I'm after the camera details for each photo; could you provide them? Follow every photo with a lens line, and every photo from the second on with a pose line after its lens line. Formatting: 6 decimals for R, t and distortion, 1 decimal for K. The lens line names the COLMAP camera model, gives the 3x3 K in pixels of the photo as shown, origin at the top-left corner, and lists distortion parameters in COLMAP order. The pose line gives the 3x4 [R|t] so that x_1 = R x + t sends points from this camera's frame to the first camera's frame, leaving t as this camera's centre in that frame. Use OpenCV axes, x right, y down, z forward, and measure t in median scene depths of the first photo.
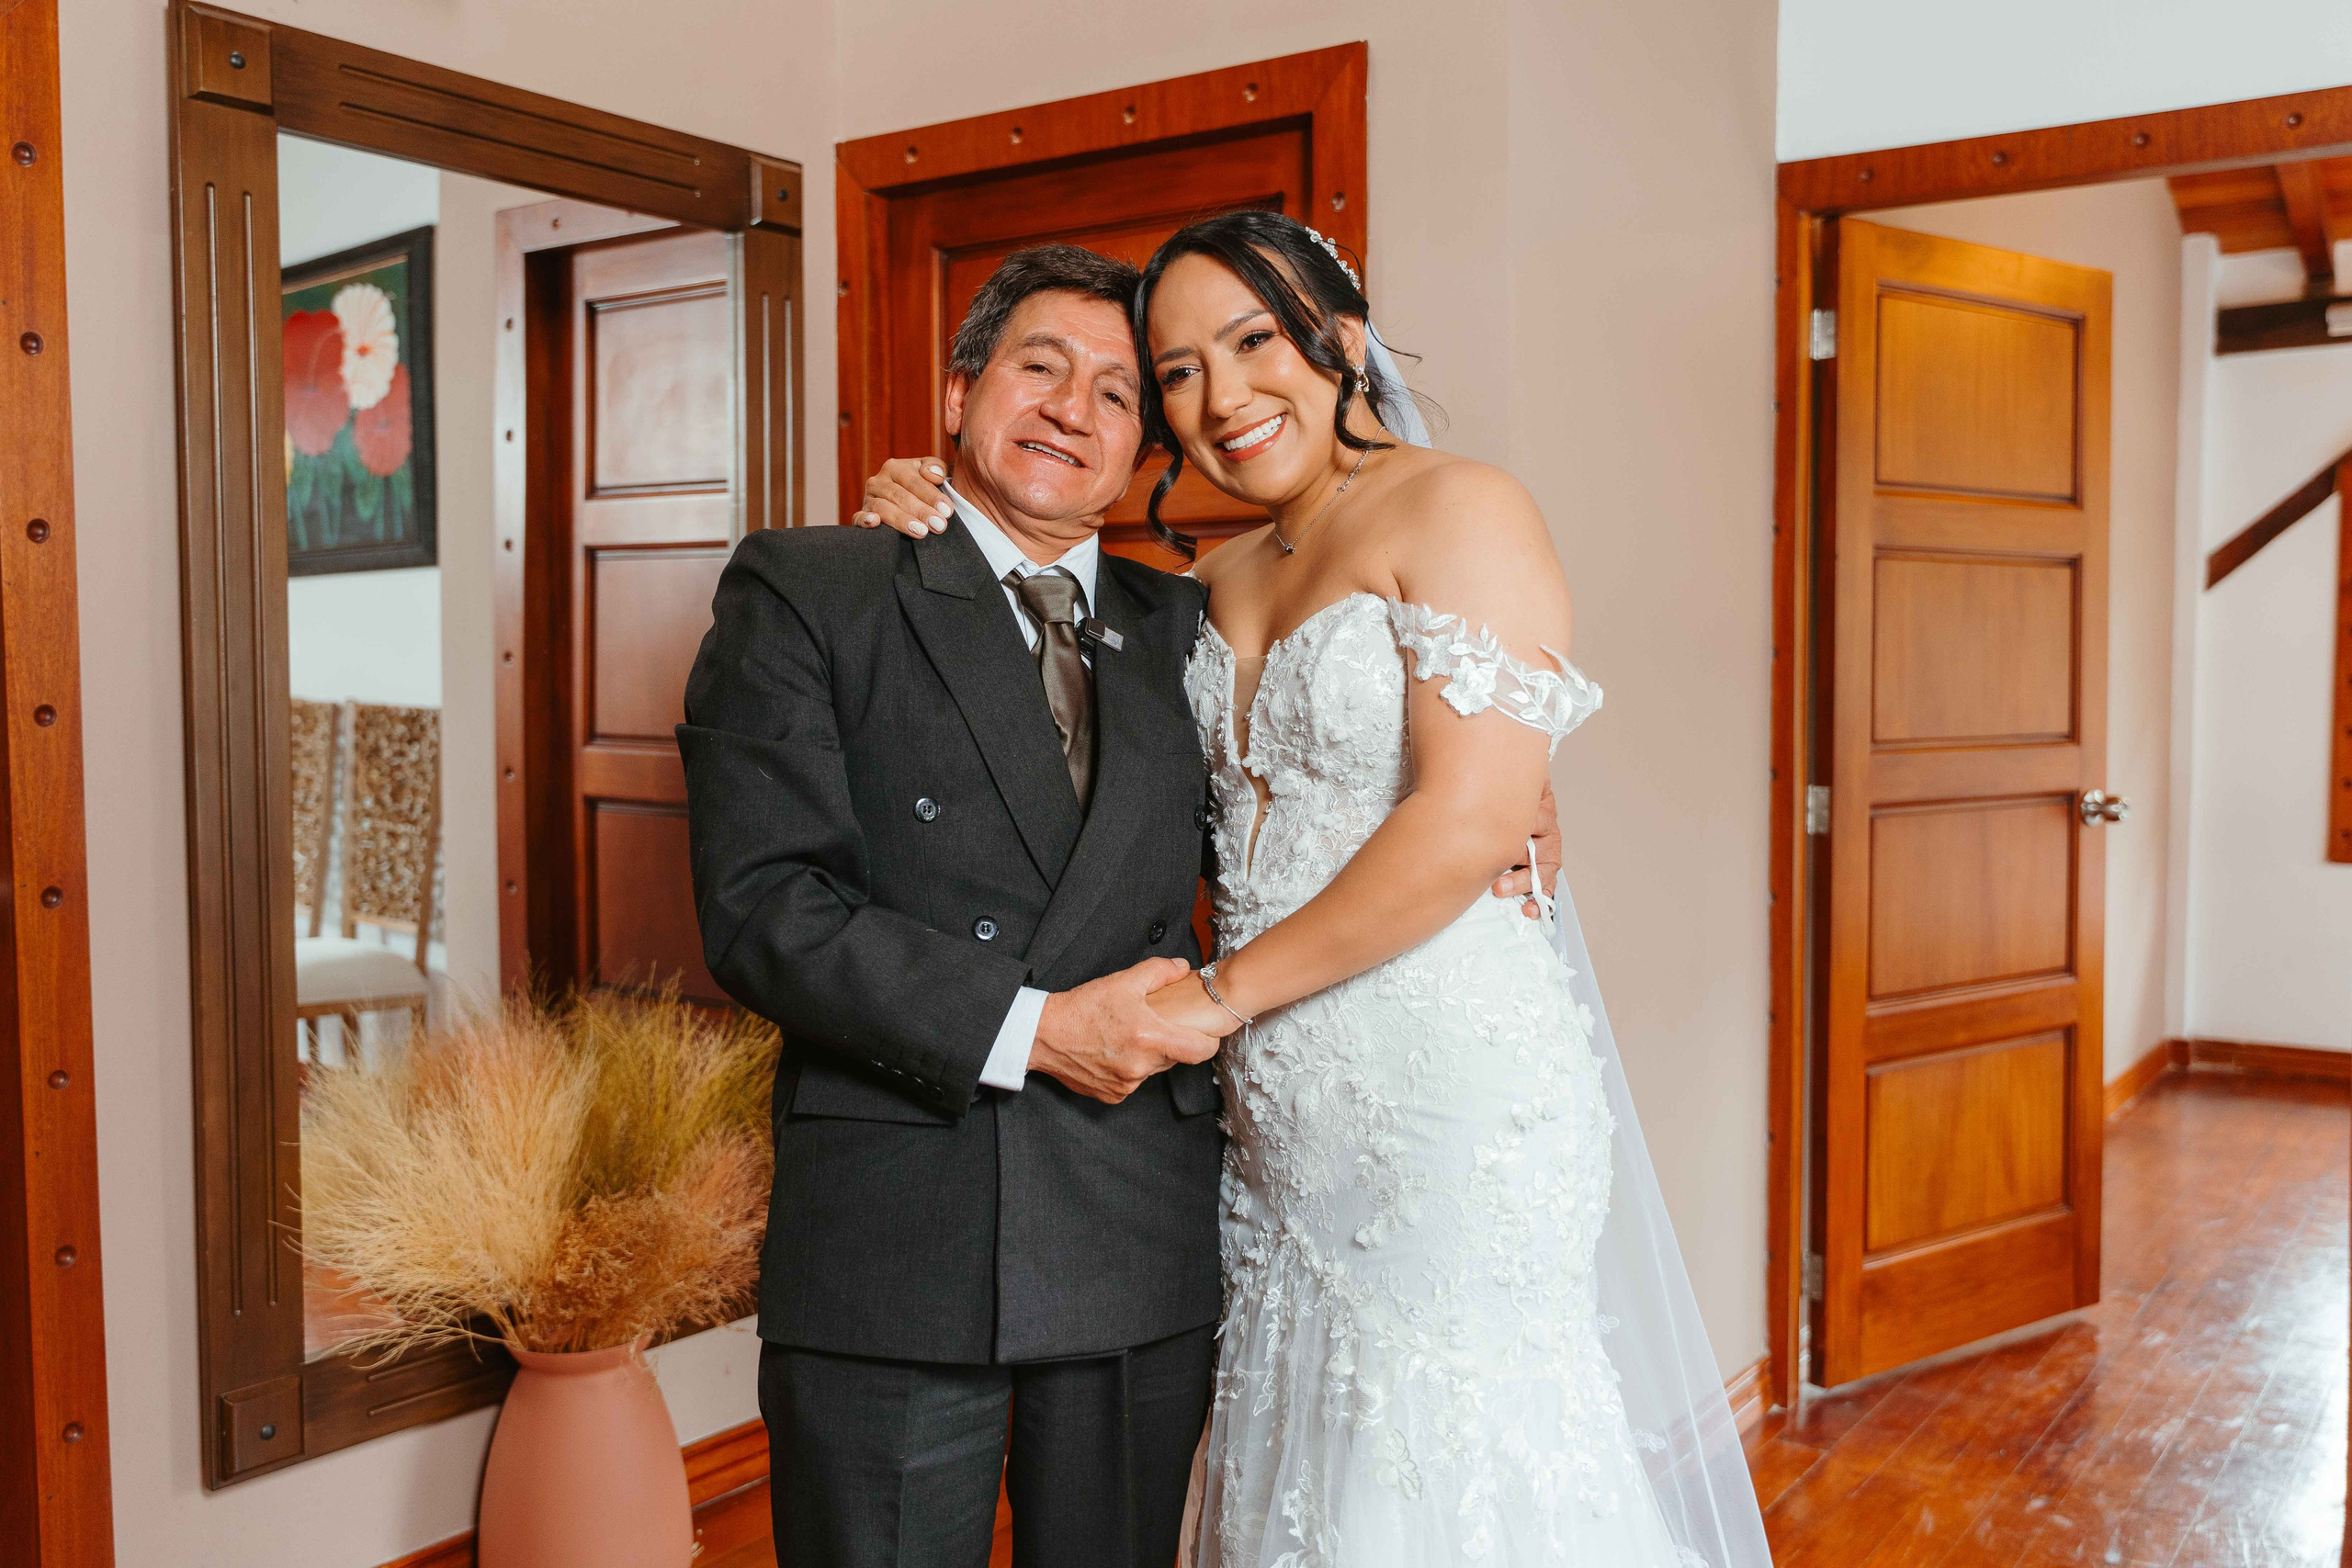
lens RADIAL K [[2059.8, 0, 1187.8], [0, 2059.8, 795.5], [0, 0, 1]] dist [-0.000760, -0.001526]
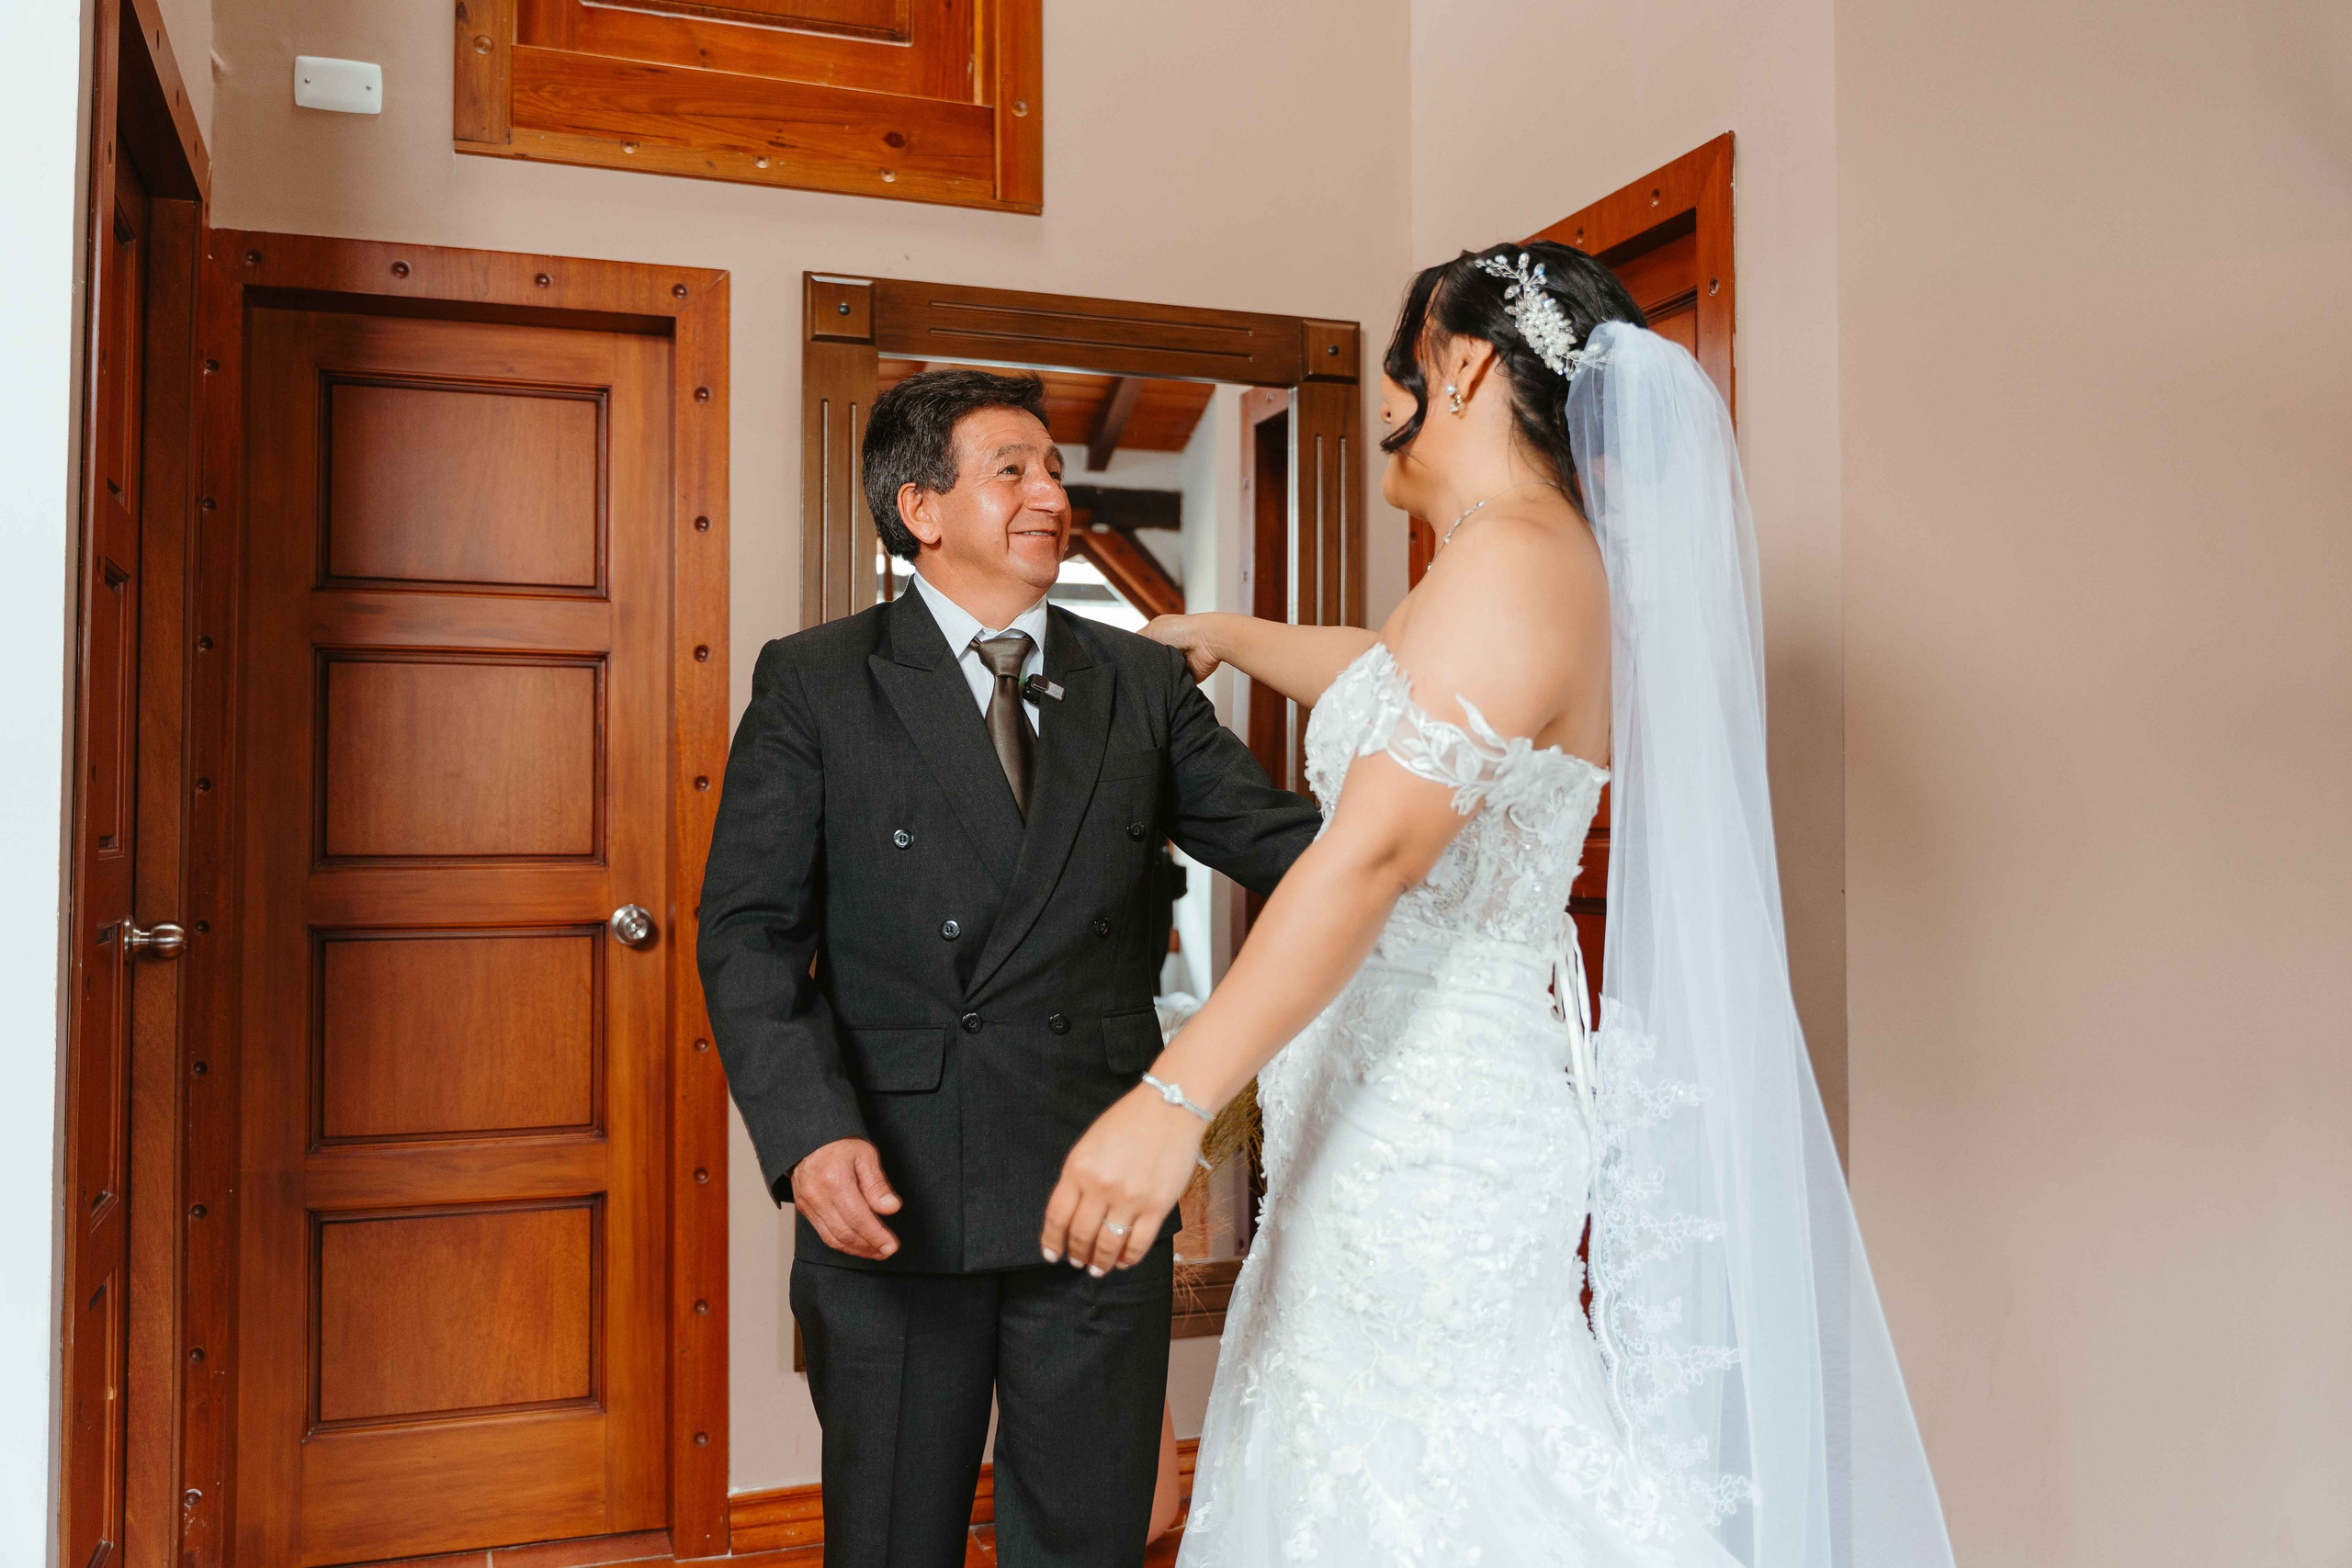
lens RADIAL K [[2027.4, 0, 1195.5], [0, 2027.4, 773.0], [0, 0, 1]] dist [-0.006007, -0.006524]
pose [[0.826586, -0.015097, -0.562608, 0.358586], [-0.035473, 0.996255, -0.078850, 0.036529], [0.561692, 0.085134, 0.822955, 0.033011]]
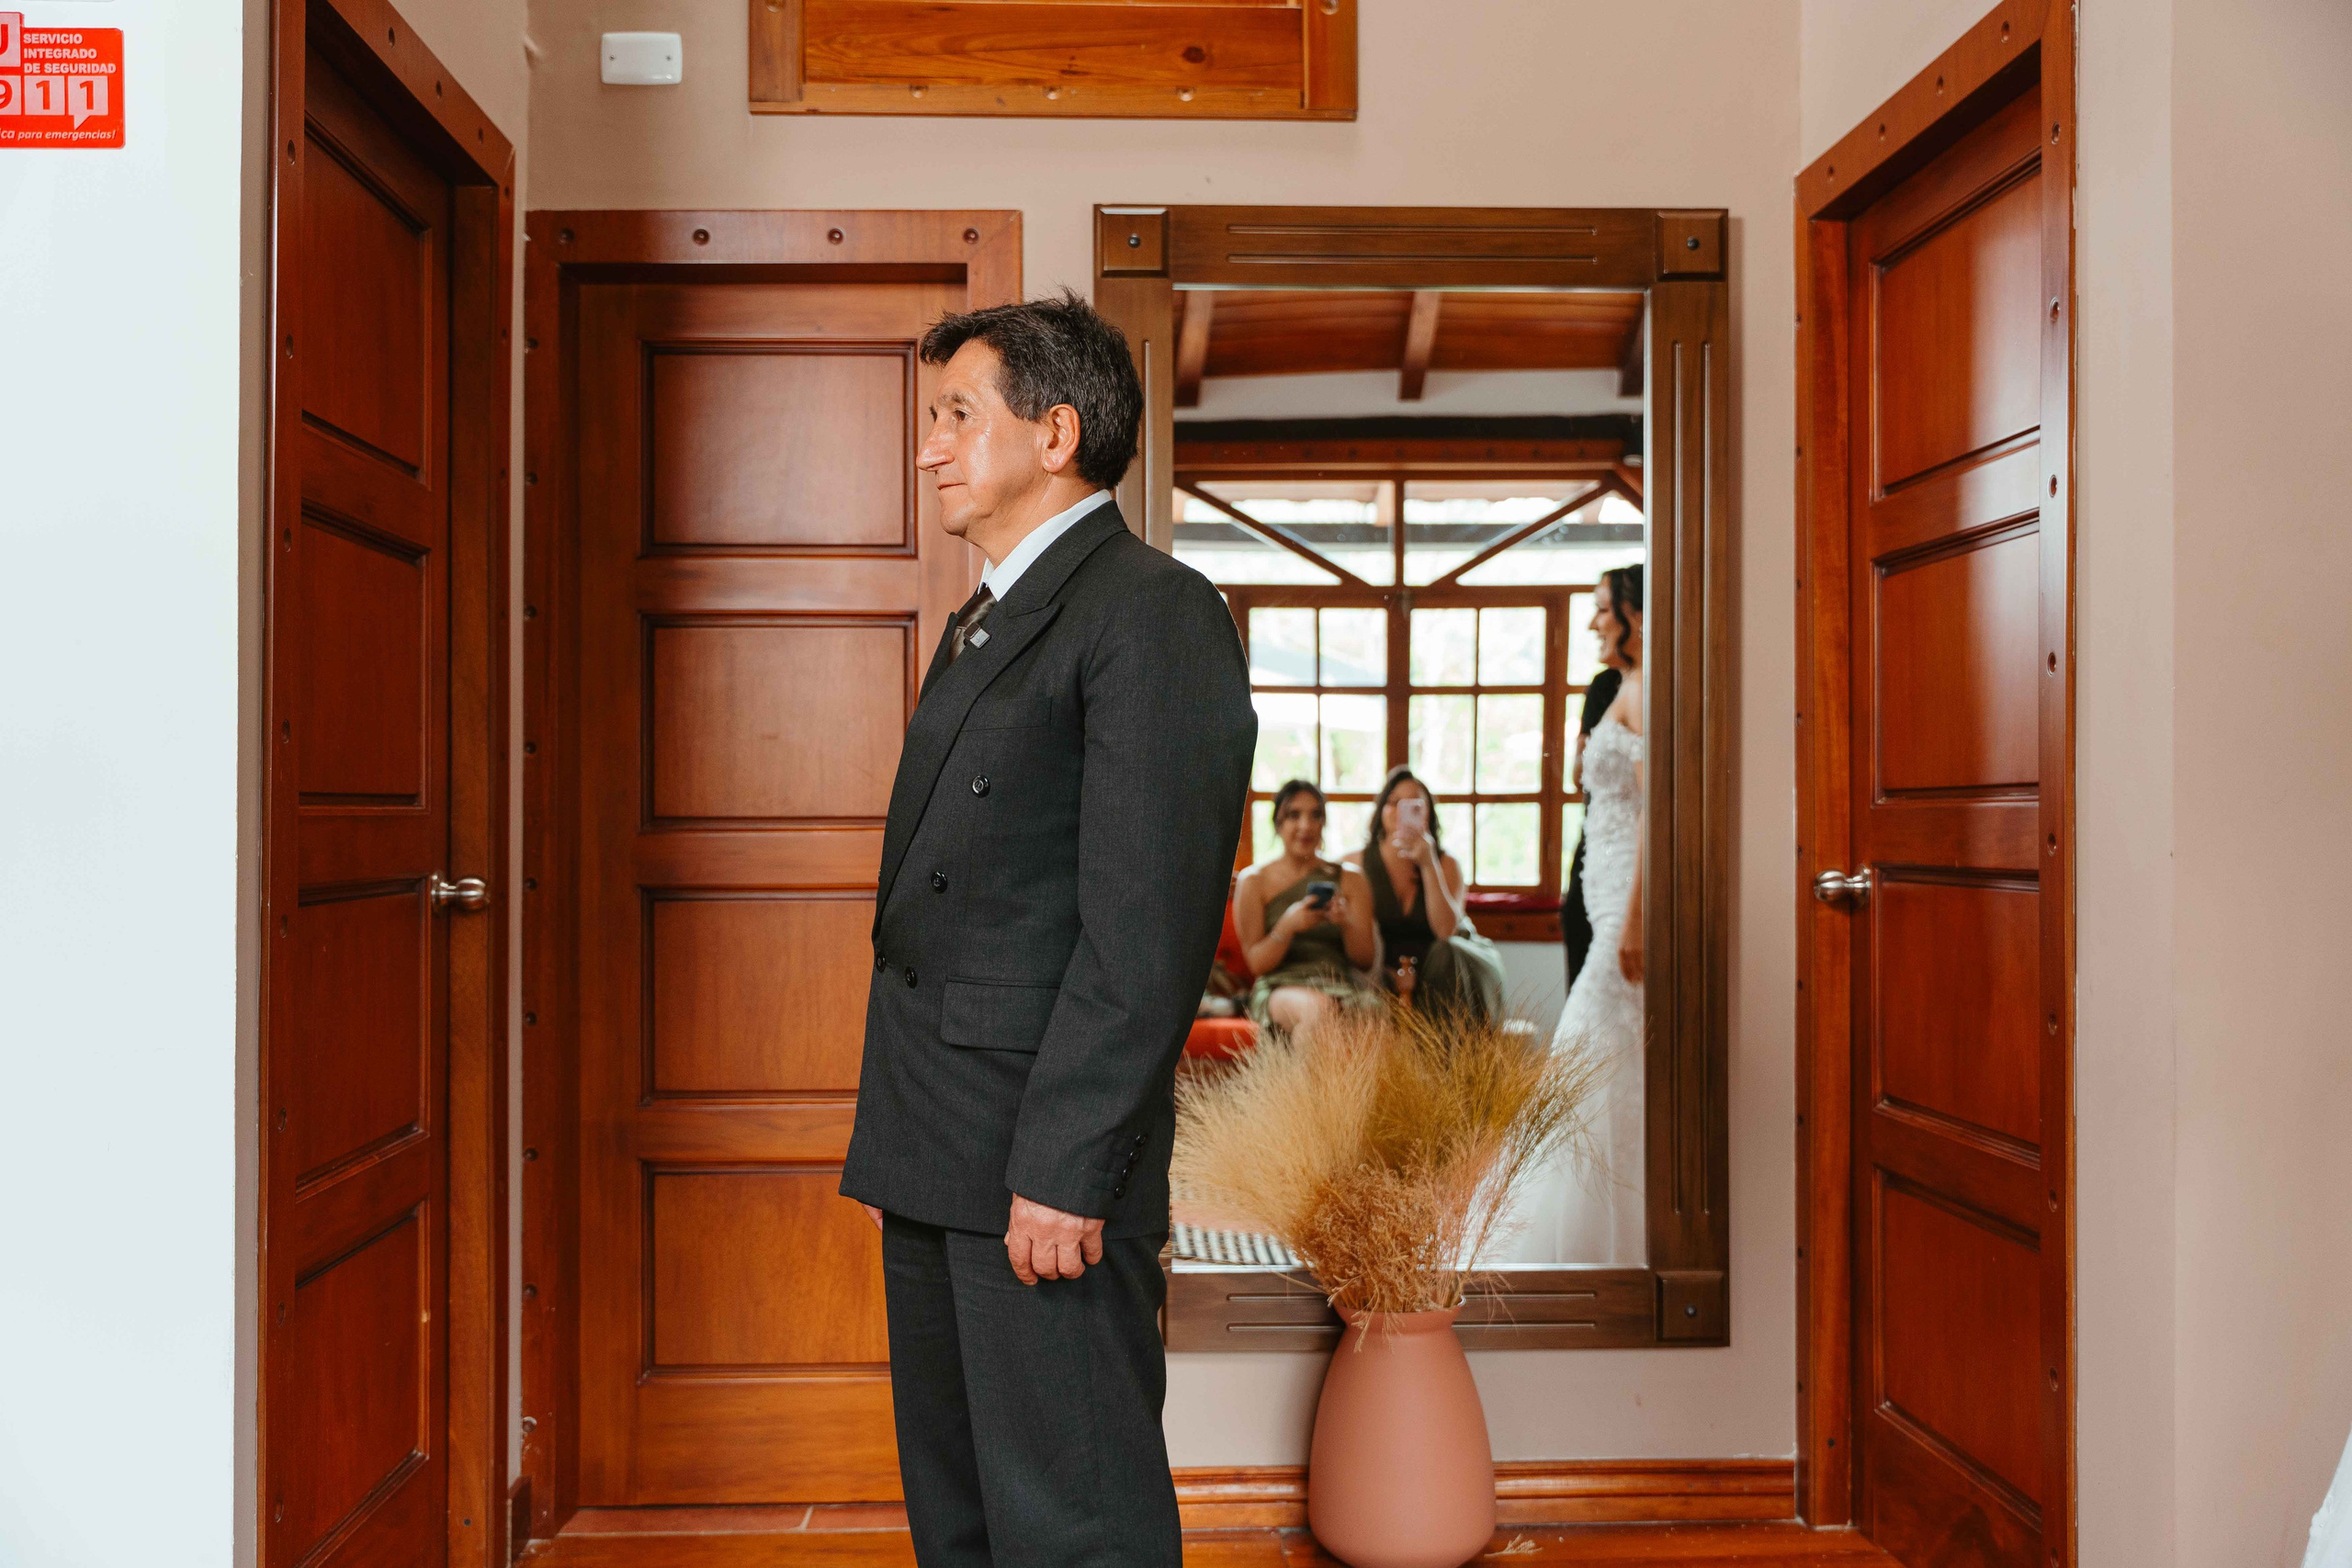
lens RADIAL K [[2252.7, 0, 1173.5], [0, 2252.7, 805.6], [0, 0, 1]] dist [-0.000341, 0.011747]
pose [[0.611526, -0.001493, -0.791223, 0.499473], [-0.048667, 0.998034, -0.039497, 0.039924], [0.789726, 0.062660, 0.610251, 0.126476]]
